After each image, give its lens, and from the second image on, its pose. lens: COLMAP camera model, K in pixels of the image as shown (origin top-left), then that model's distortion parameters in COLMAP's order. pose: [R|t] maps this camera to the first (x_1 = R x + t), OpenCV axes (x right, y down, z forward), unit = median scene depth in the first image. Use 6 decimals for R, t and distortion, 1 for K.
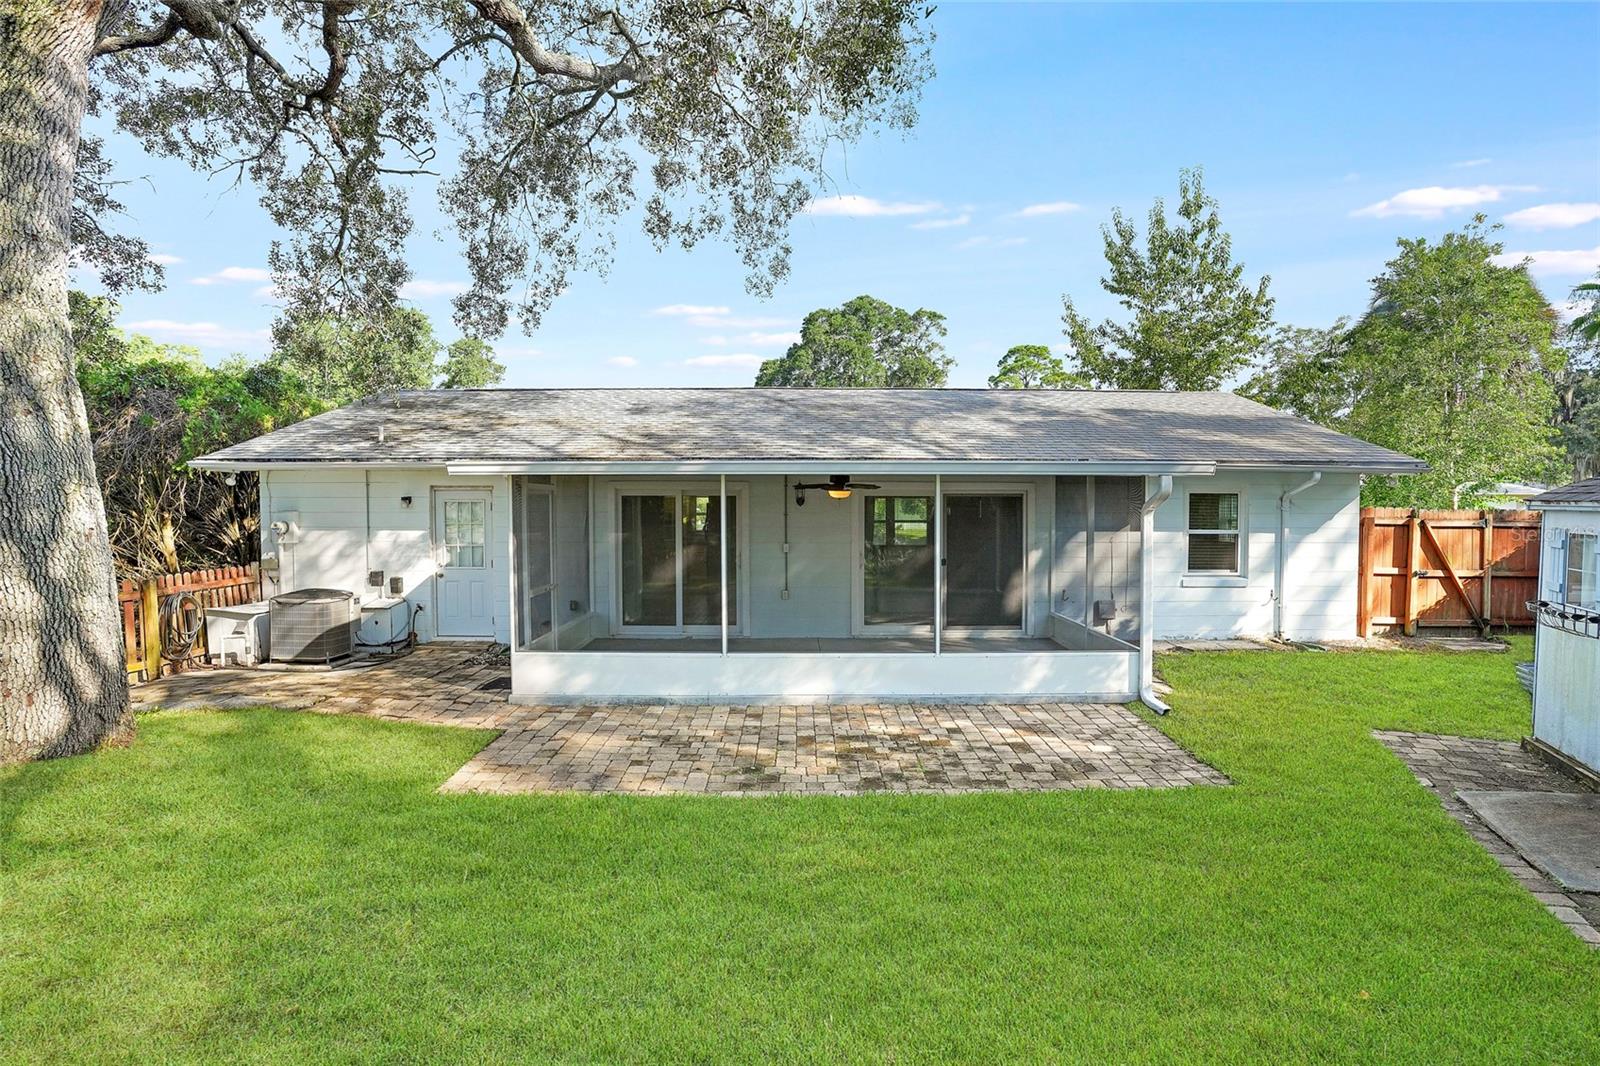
lens RADIAL K [[792.9, 0, 800.2], [0, 792.9, 535.0], [0, 0, 1]] dist [0.002094, 0.000143]
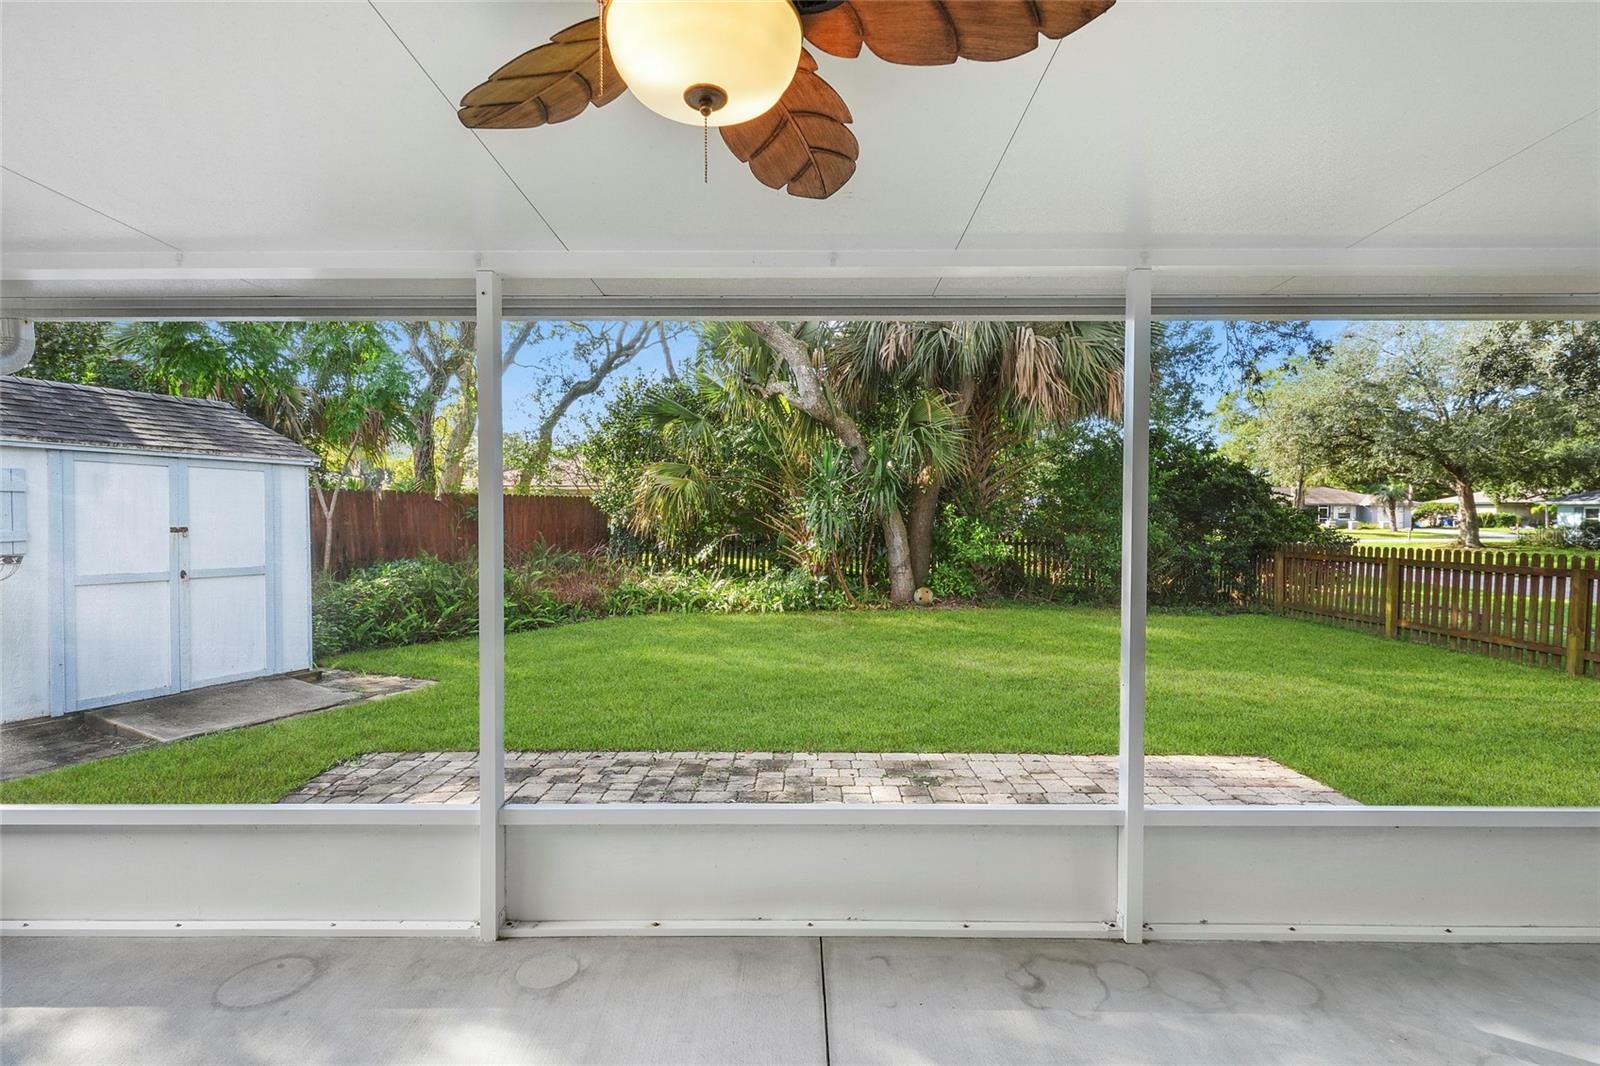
lens RADIAL K [[792.9, 0, 799.4], [0, 792.9, 534.5], [0, 0, 1]] dist [0.002094, 0.000143]
pose [[-0.999999, 0.000599, 0.001616, 0.059124], [0.000676, 0.998848, 0.047975, 0.027211], [-0.001586, 0.047976, -0.998847, 1.763411]]
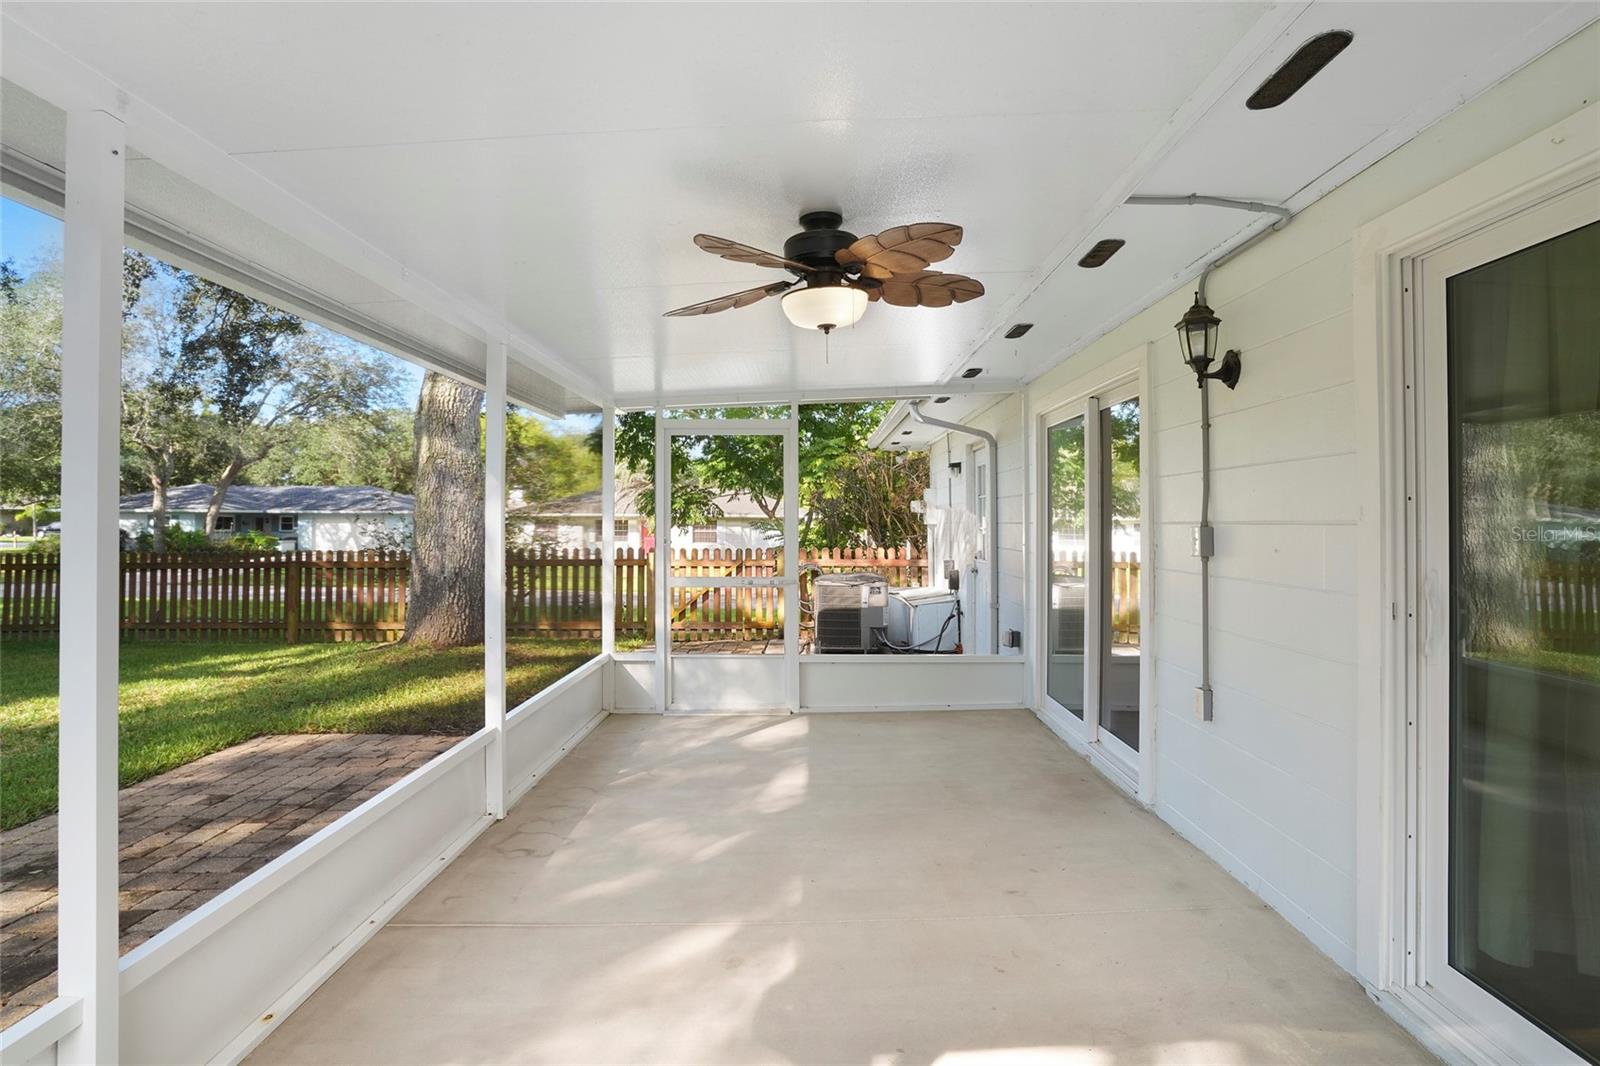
lens RADIAL K [[792.9, 0, 800.6], [0, 792.9, 522.7], [0, 0, 1]] dist [0.002094, 0.000143]
pose [[-0.023045, 0.001088, -0.999734, 0.497739], [-0.023032, 0.999733, 0.001619, 0.037984], [0.999469, 0.023063, -0.023014, 1.571358]]
